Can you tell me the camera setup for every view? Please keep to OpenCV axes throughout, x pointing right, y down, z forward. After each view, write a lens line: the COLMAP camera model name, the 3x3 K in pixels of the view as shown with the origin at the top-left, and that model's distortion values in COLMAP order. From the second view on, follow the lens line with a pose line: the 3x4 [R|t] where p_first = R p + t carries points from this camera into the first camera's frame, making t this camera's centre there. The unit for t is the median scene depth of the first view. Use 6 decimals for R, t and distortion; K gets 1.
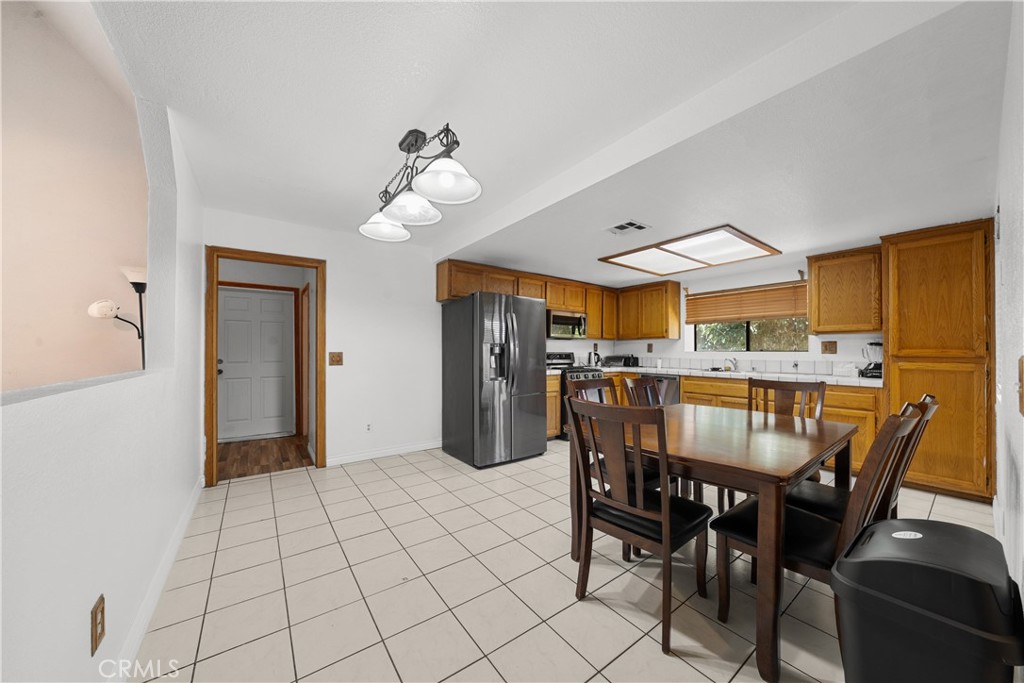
lens RADIAL K [[353.4, 0, 509.5], [0, 353.4, 345.0], [0, 0, 1]] dist [-0.001614, -0.000106]
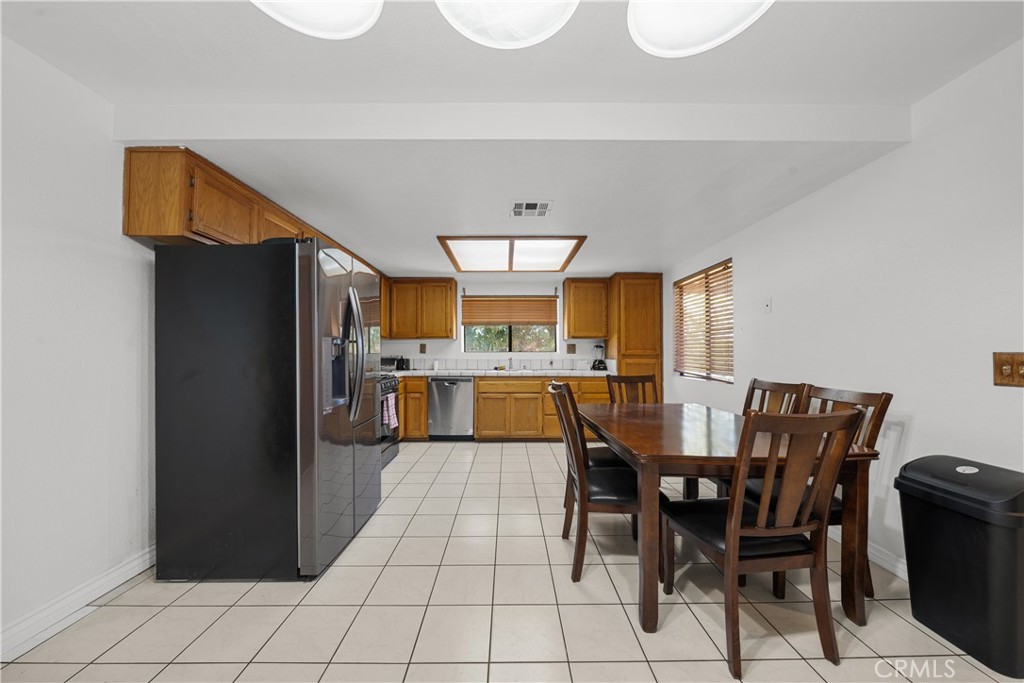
lens RADIAL K [[353.4, 0, 509.5], [0, 353.4, 345.0], [0, 0, 1]] dist [-0.001614, -0.000106]
pose [[0.583926, 0.013960, 0.811687, -0.278565], [-0.010715, 0.999898, -0.009488, 0.007410], [-0.811736, -0.003156, 0.584016, 0.375134]]
